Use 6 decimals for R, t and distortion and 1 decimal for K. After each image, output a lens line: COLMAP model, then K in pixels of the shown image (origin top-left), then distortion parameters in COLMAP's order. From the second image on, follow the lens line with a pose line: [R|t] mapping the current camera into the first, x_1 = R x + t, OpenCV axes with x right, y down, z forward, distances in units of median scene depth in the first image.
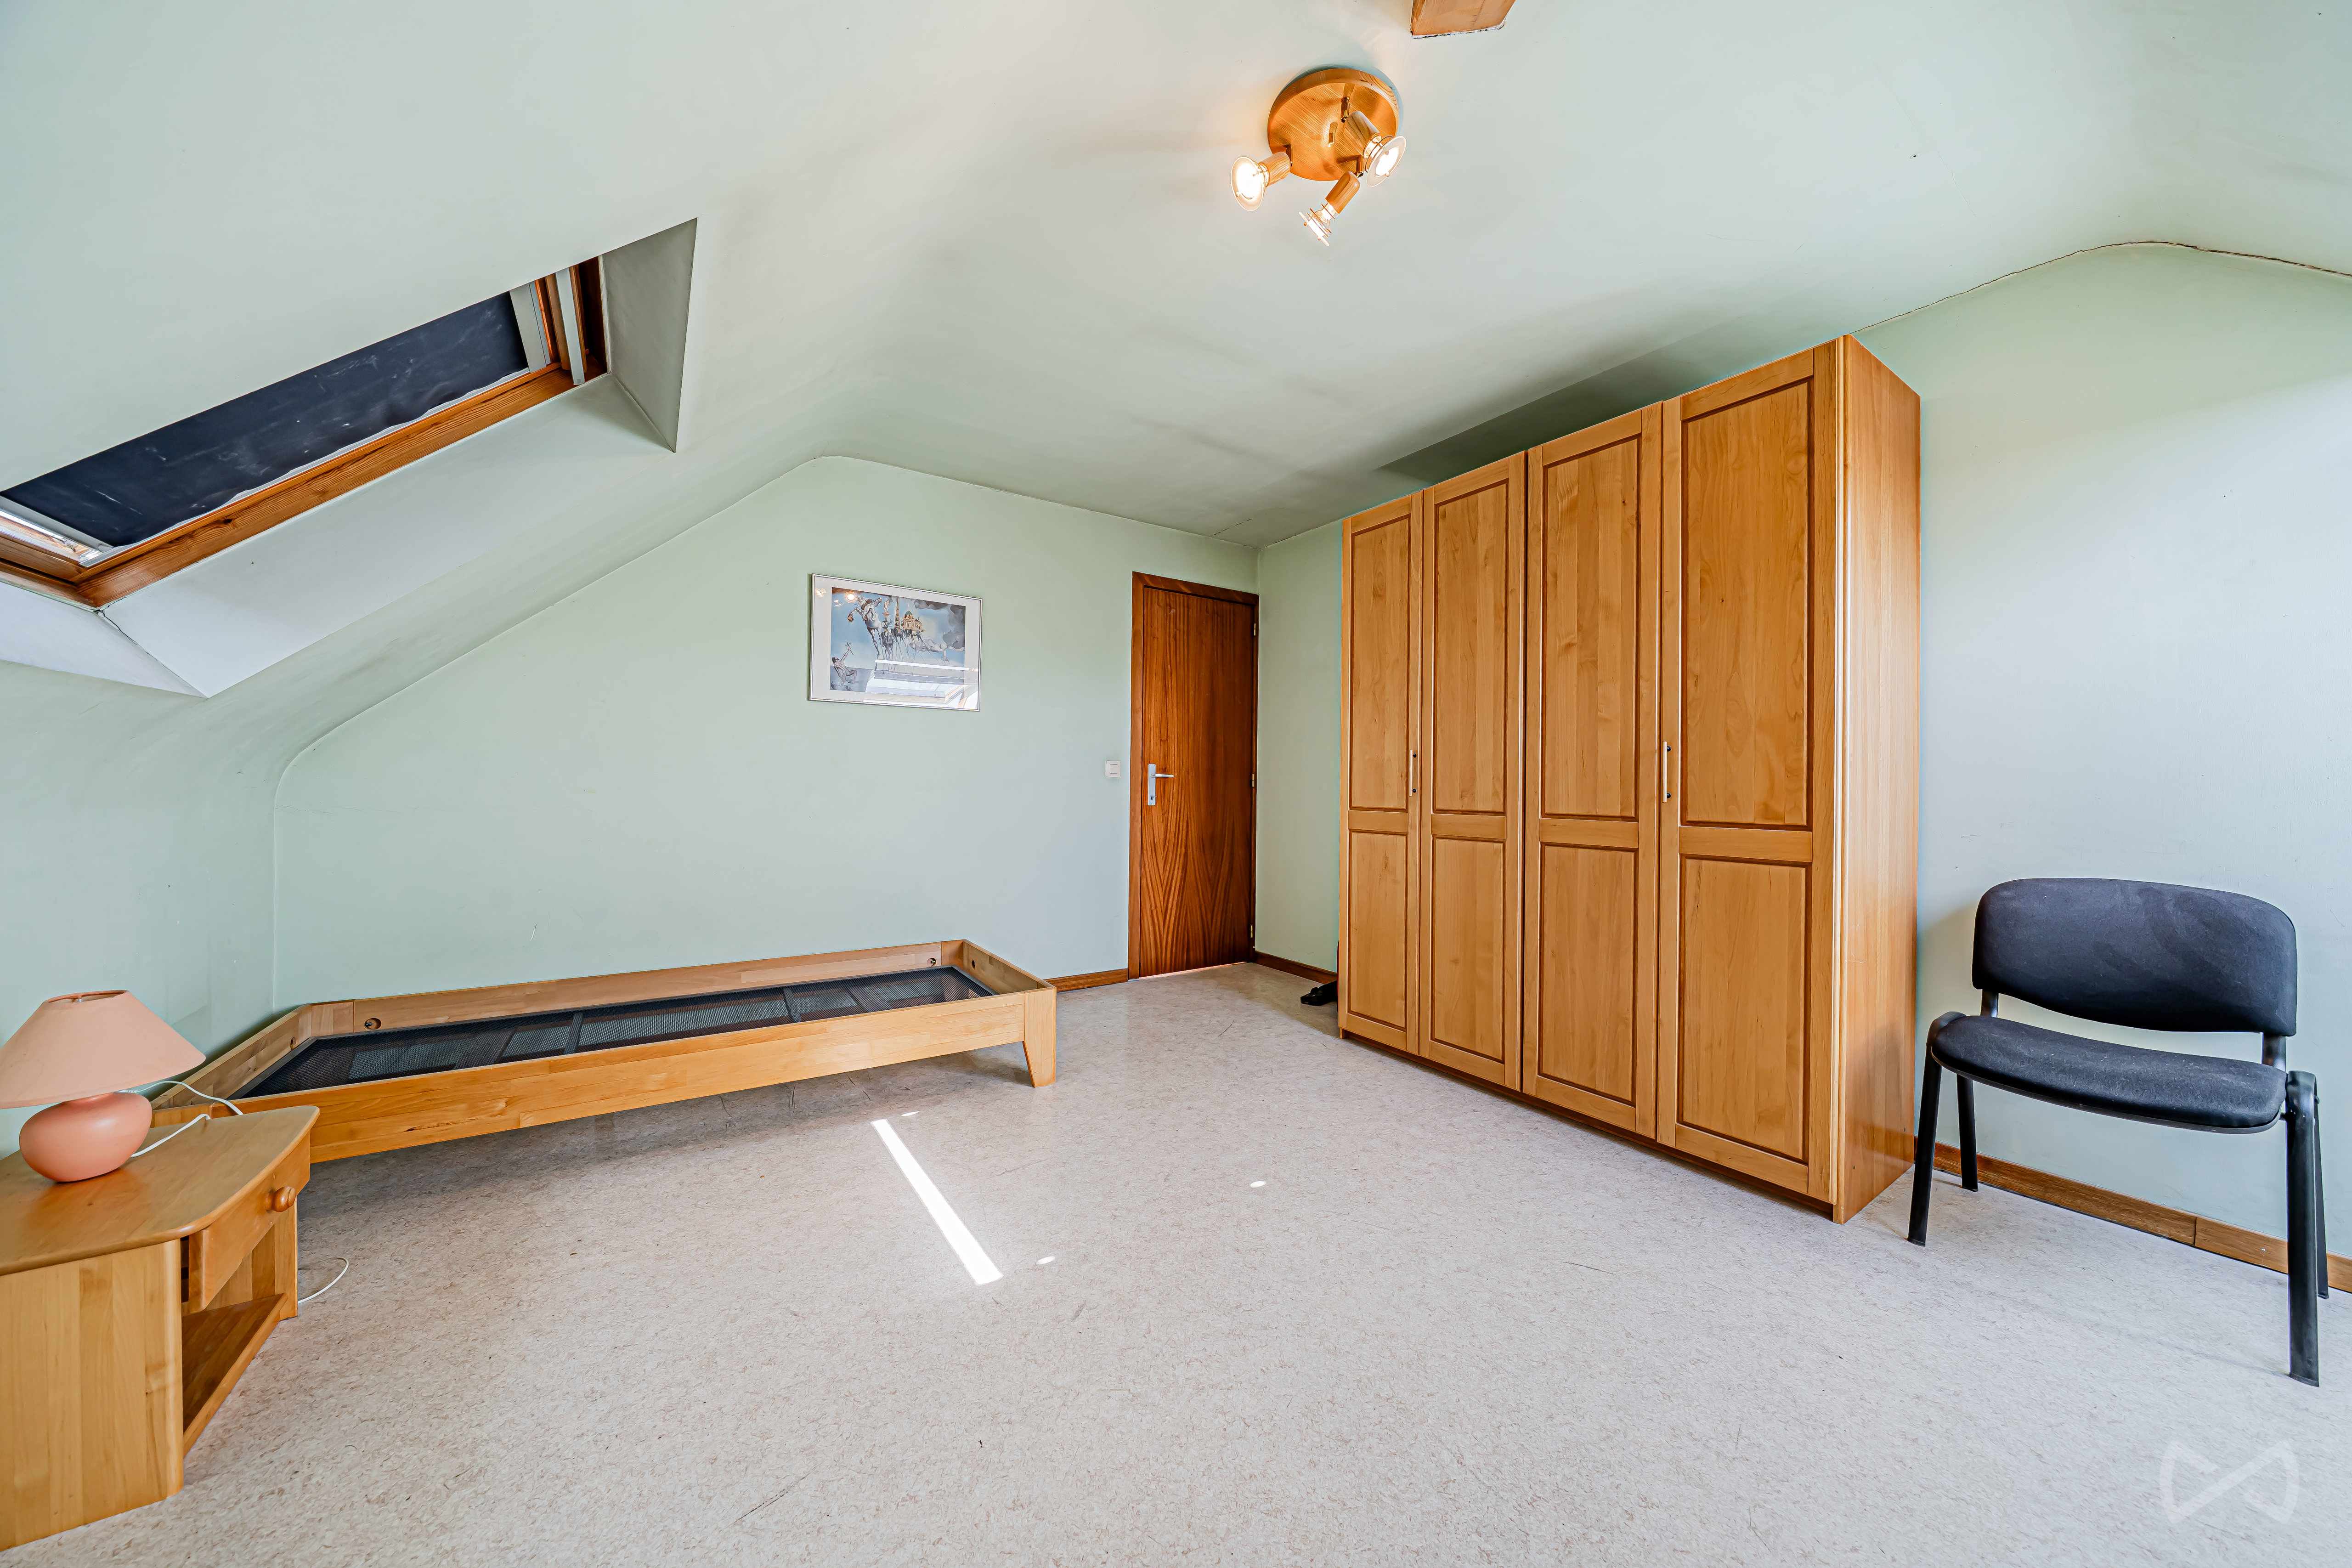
lens RADIAL K [[806.6, 0, 1178.2], [0, 806.6, 785.9], [0, 0, 1]] dist [-0.006149, 0.000217]
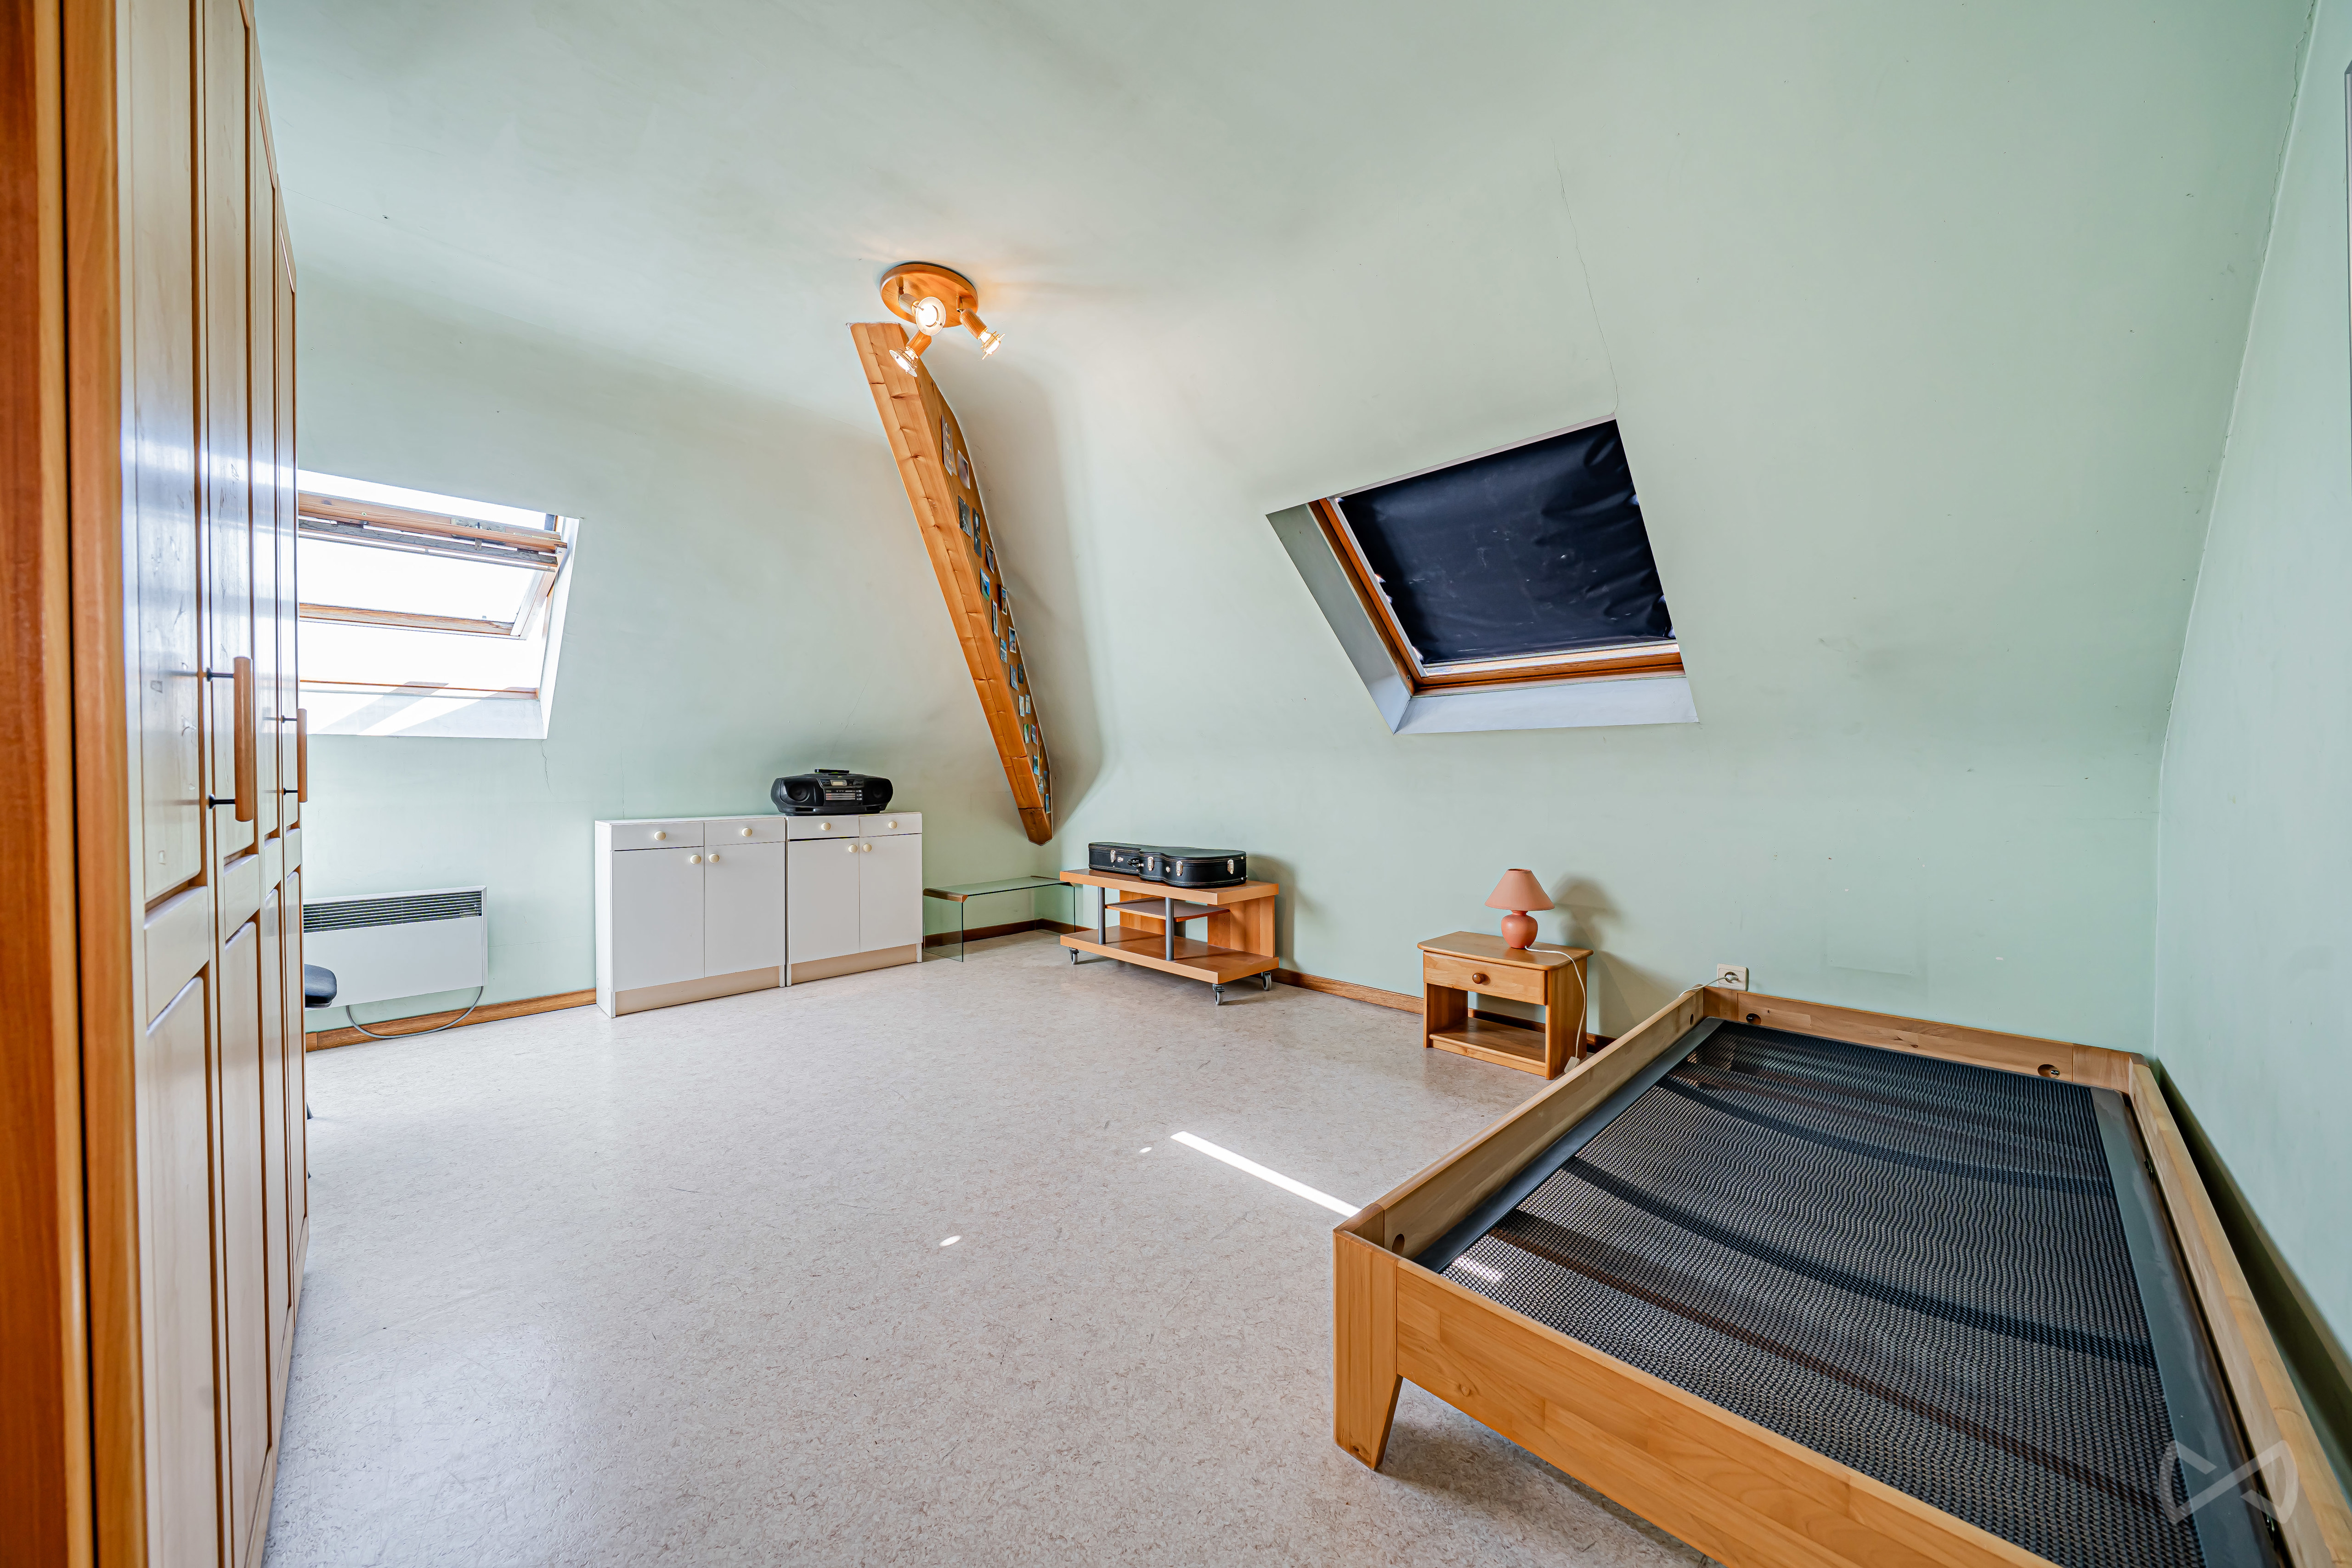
lens RADIAL K [[806.6, 0, 1176.1], [0, 806.6, 786.3], [0, 0, 1]] dist [-0.006149, 0.000217]
pose [[-0.981923, -0.004533, -0.189225, 0.029312], [-0.007061, 0.999895, 0.012689, -0.004981], [0.189148, 0.013796, -0.981852, 1.928304]]
